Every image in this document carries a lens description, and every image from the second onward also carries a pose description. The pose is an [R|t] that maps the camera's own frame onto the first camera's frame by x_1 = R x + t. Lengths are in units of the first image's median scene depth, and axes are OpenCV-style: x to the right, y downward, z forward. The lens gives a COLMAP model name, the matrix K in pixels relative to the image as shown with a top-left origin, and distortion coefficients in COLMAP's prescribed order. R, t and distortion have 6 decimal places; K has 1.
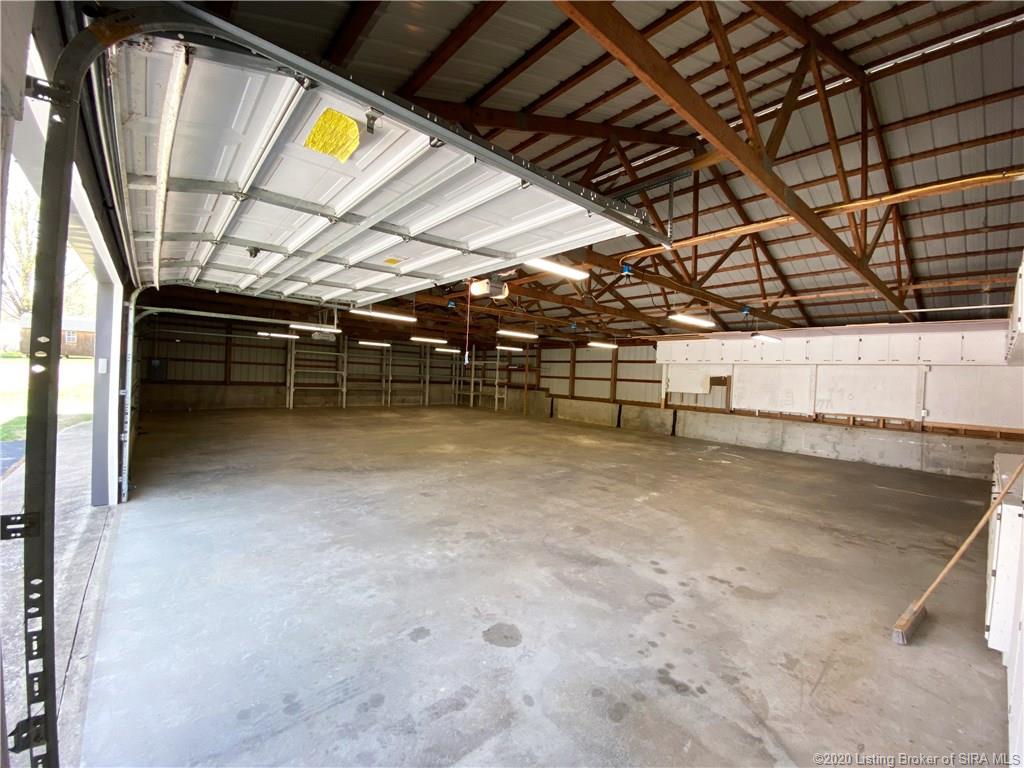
lens RADIAL K [[405.9, 0, 512.0], [0, 405.9, 384.0], [0, 0, 1]] dist [0.016031, -0.018200]
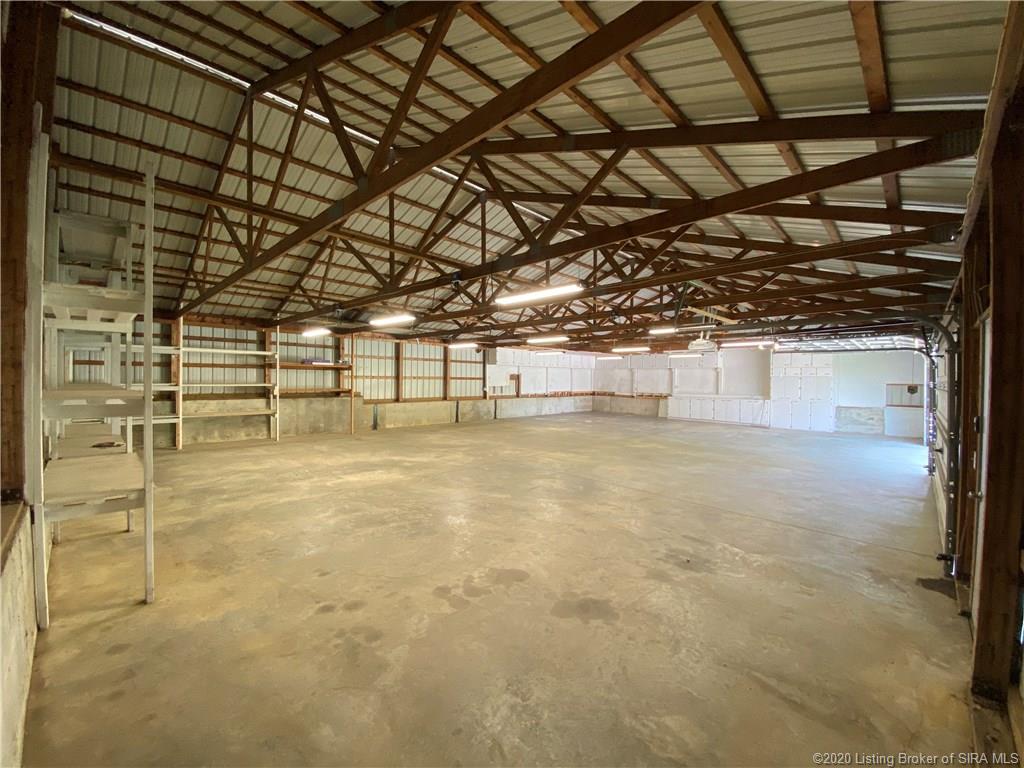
lens RADIAL K [[405.9, 0, 512.0], [0, 405.9, 384.0], [0, 0, 1]] dist [0.016031, -0.018200]
pose [[-0.101120, -0.046917, 0.993767, -0.814995], [0.015844, 0.998685, 0.048761, -0.044562], [-0.994748, 0.020676, -0.100244, 0.967777]]
